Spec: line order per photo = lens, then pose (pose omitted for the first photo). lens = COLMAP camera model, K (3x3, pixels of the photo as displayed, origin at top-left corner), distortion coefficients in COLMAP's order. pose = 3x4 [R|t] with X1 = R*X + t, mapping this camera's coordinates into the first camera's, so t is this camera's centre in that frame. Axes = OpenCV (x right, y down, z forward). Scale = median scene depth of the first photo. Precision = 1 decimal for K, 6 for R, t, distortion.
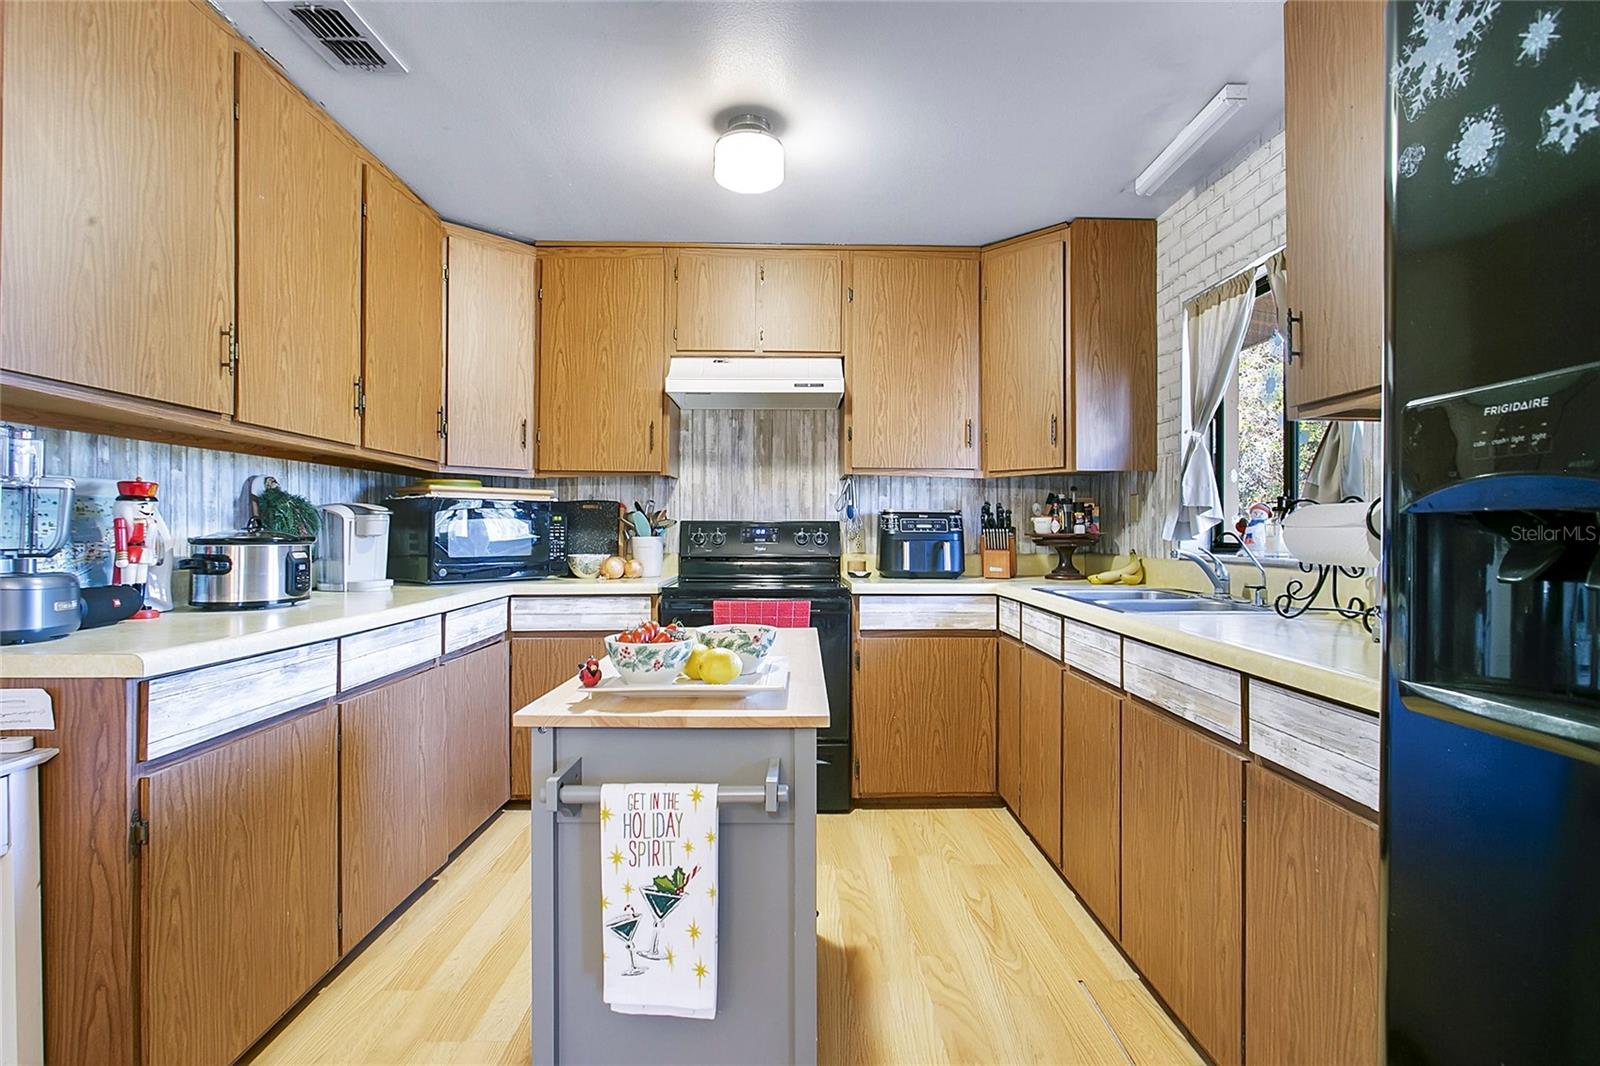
lens RADIAL K [[781.7, 0, 784.2], [0, 781.7, 525.6], [0, 0, 1]] dist [-0.017519, 0.000933]
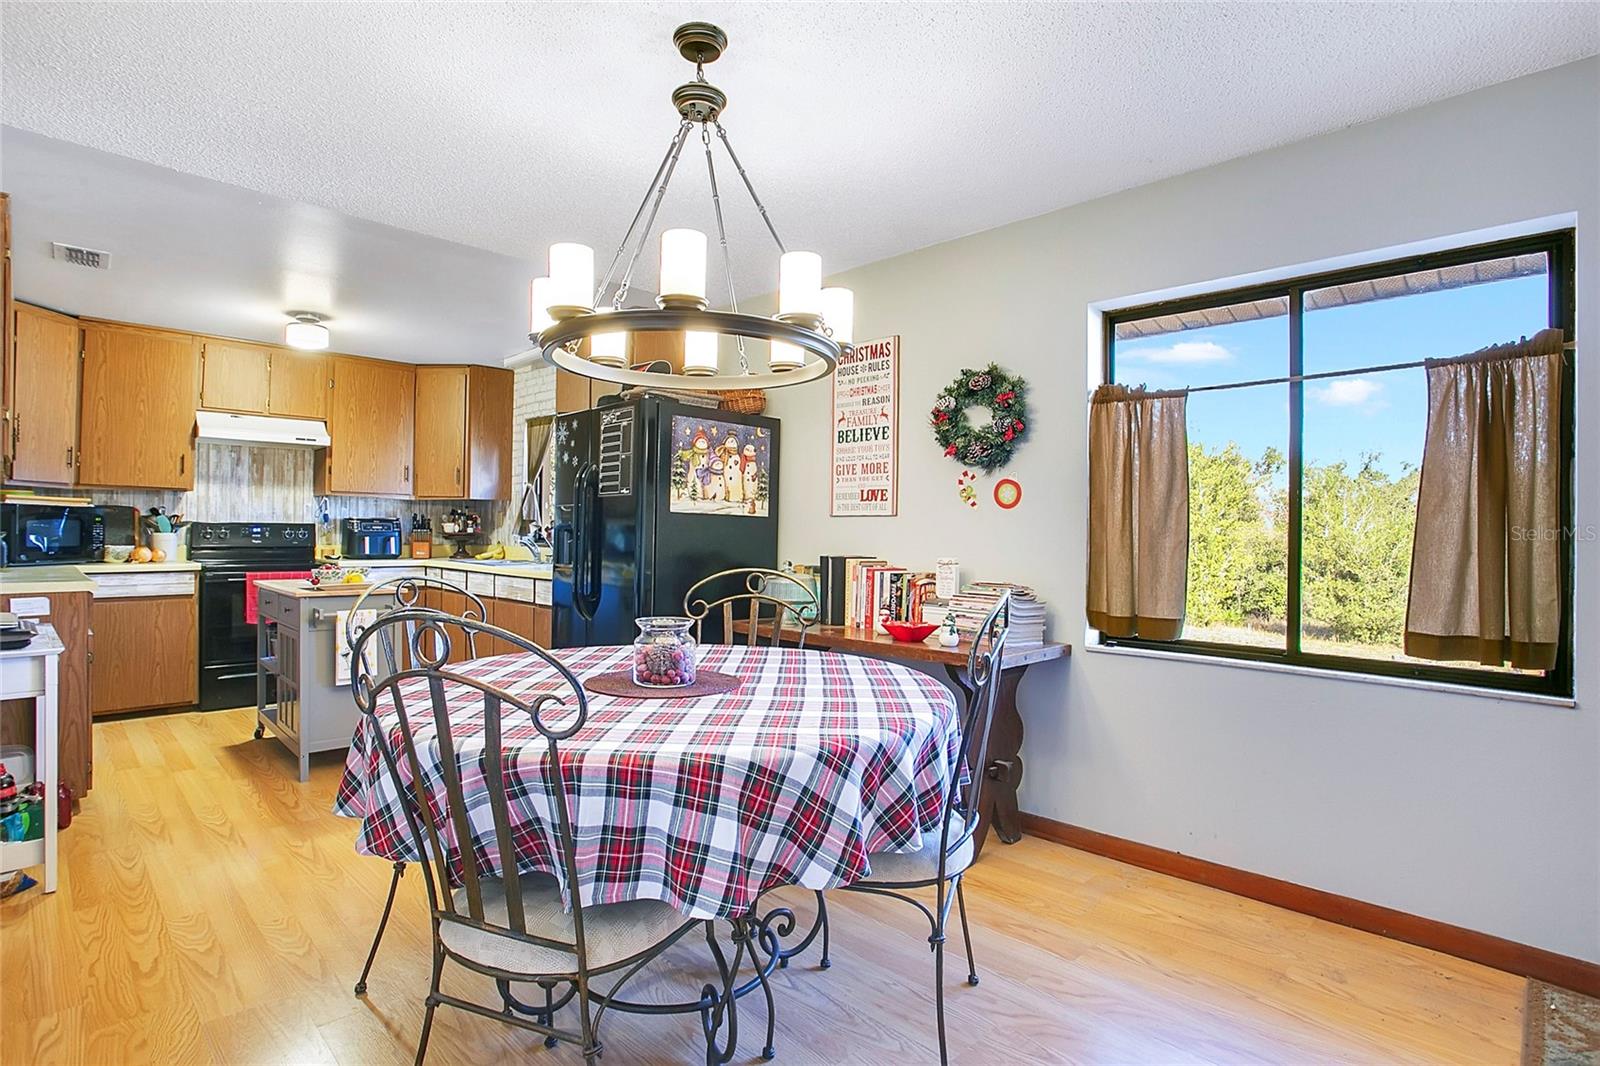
lens RADIAL K [[781.7, 0, 787.8], [0, 781.7, 527.0], [0, 0, 1]] dist [-0.017519, 0.000933]
pose [[0.713929, 0.011033, 0.700131, -0.353570], [-0.013408, 0.999908, -0.002084, -0.008618], [-0.700090, -0.007899, 0.714011, -0.788923]]
